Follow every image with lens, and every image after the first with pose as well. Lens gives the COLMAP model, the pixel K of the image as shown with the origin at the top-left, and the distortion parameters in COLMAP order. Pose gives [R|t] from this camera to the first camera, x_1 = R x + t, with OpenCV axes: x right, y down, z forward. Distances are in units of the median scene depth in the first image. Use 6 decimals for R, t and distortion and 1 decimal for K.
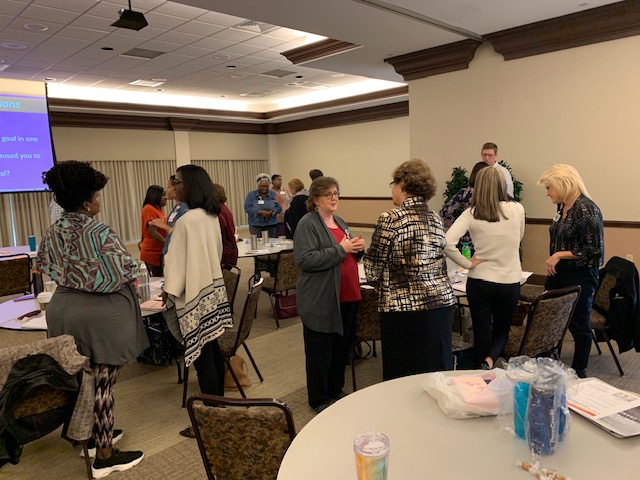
lens RADIAL K [[509.5, 0, 311.5], [0, 509.5, 223.1], [0, 0, 1]] dist [0.040133, 0.007935]
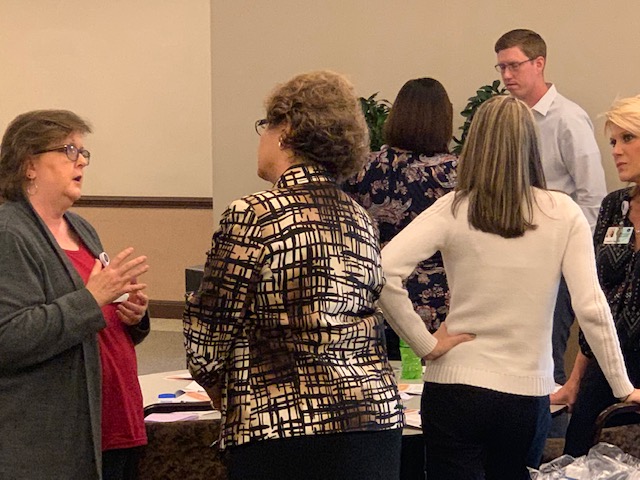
lens RADIAL K [[2036.6, 0, 320.4], [0, 2036.6, 240.1], [0, 0, 1]] dist [-0.020102, 0.000000]
pose [[0.973899, 0.004008, 0.226948, -0.162562], [-0.000630, 0.999888, -0.014954, 0.035435], [-0.226982, 0.014421, 0.973792, -0.600773]]
